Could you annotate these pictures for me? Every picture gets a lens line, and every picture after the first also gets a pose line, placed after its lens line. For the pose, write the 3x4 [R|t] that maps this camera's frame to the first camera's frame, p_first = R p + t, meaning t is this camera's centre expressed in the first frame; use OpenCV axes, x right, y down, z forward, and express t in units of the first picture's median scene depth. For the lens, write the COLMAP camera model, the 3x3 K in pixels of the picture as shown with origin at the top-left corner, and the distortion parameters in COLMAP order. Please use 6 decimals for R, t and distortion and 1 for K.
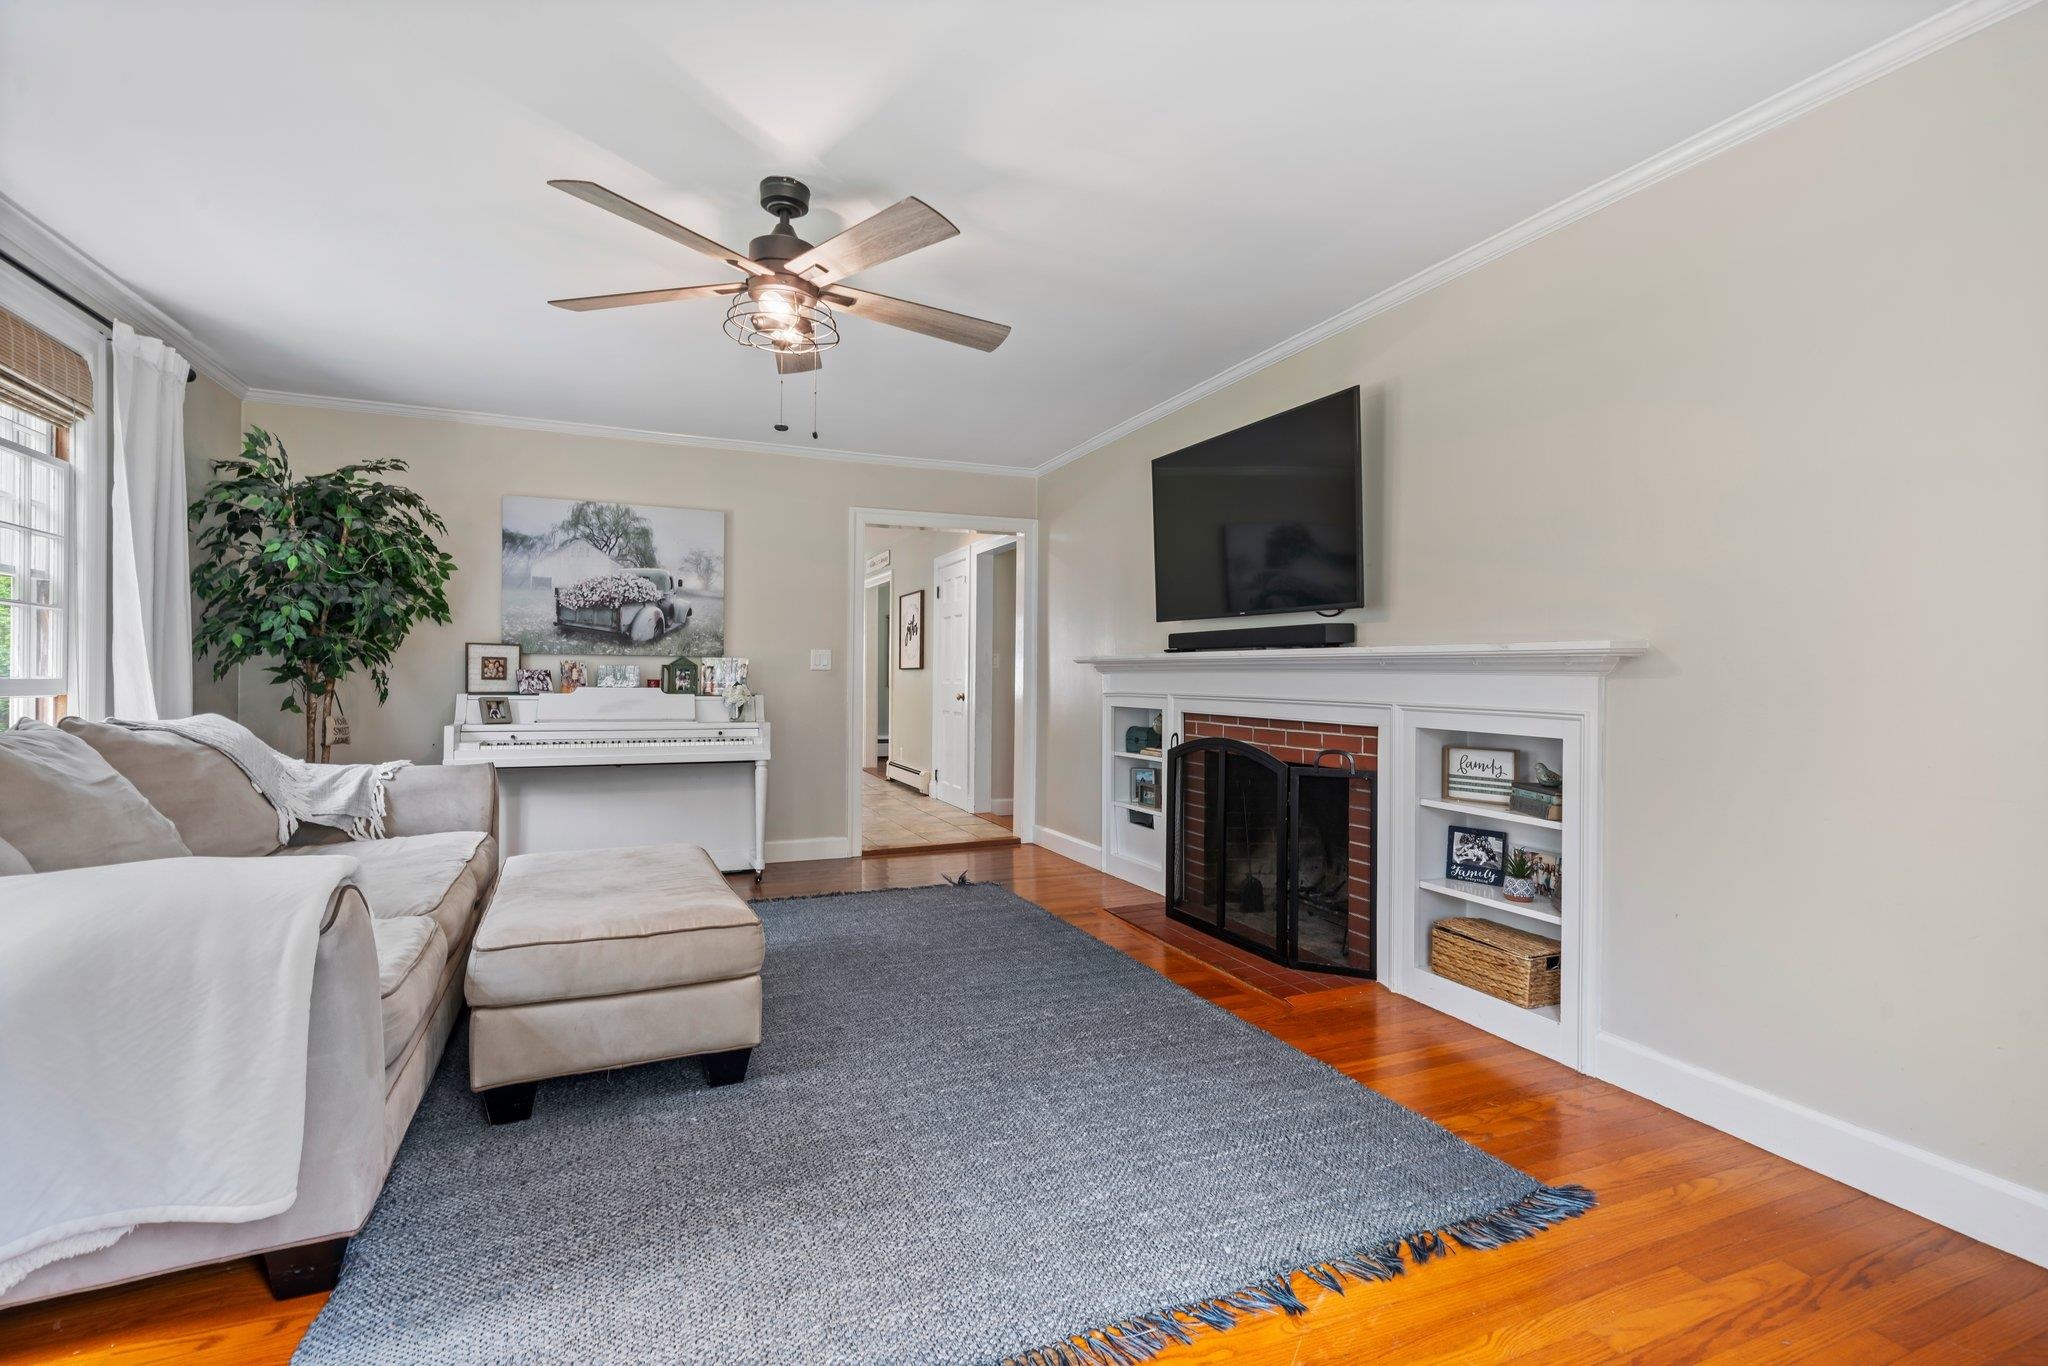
lens RADIAL K [[943.0, 0, 1017.4], [0, 943.0, 673.6], [0, 0, 1]] dist [-0.001390, 0.002141]
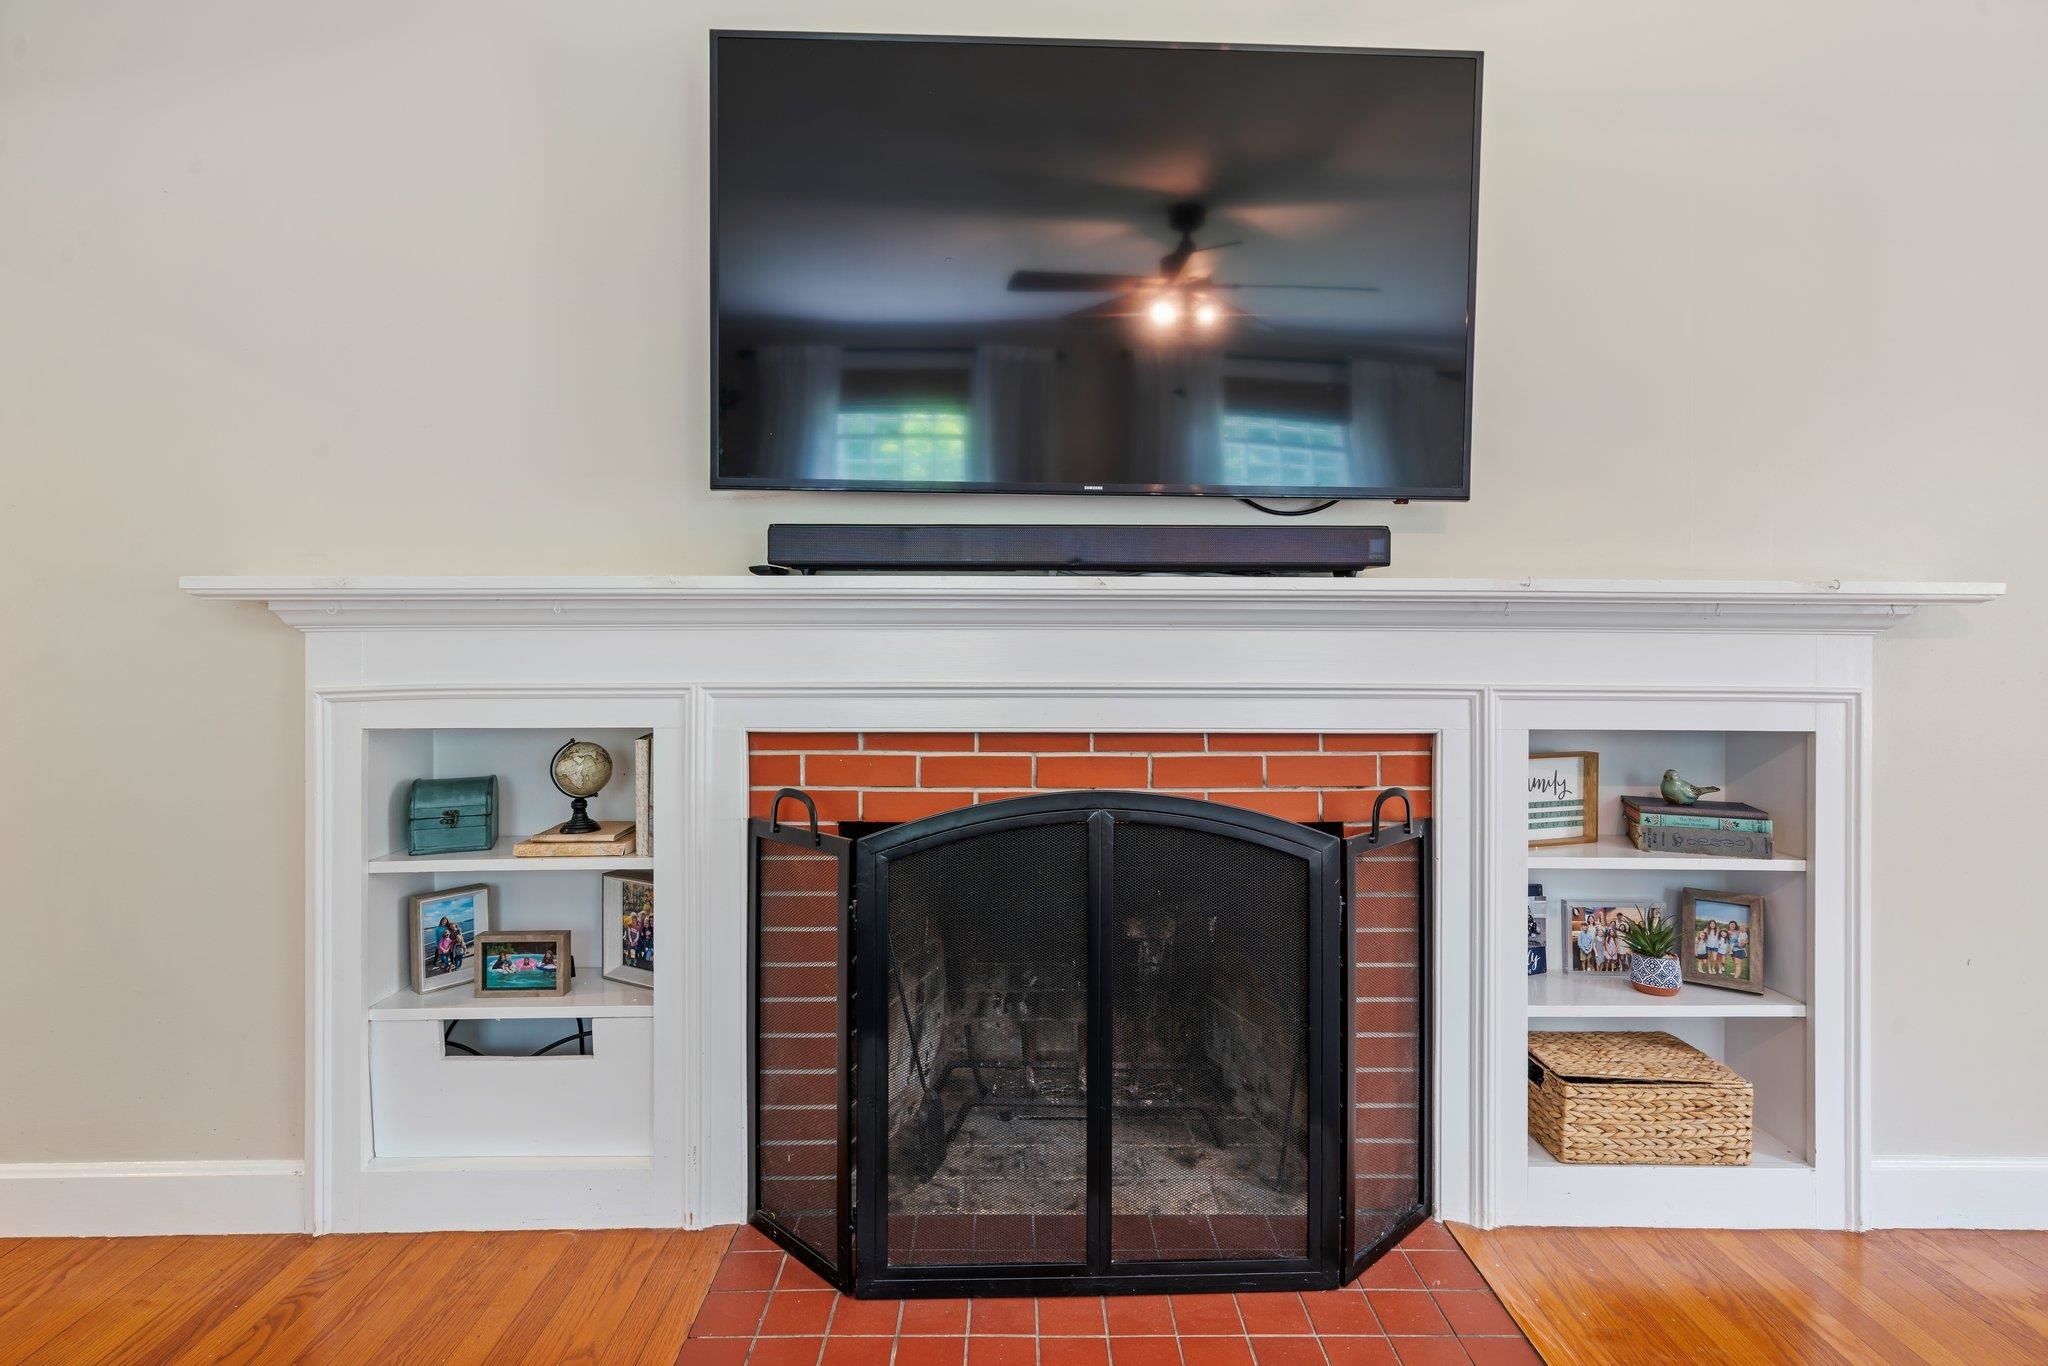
lens RADIAL K [[1023.2, 0, 1018.7], [0, 1023.2, 642.4], [0, 0, 1]] dist [0.000362, 0.001133]
pose [[0.379015, -0.007072, 0.925364, -0.234897], [0.001003, 0.999973, 0.007231, 0.002104], [-0.925390, -0.001813, 0.379012, 1.029254]]
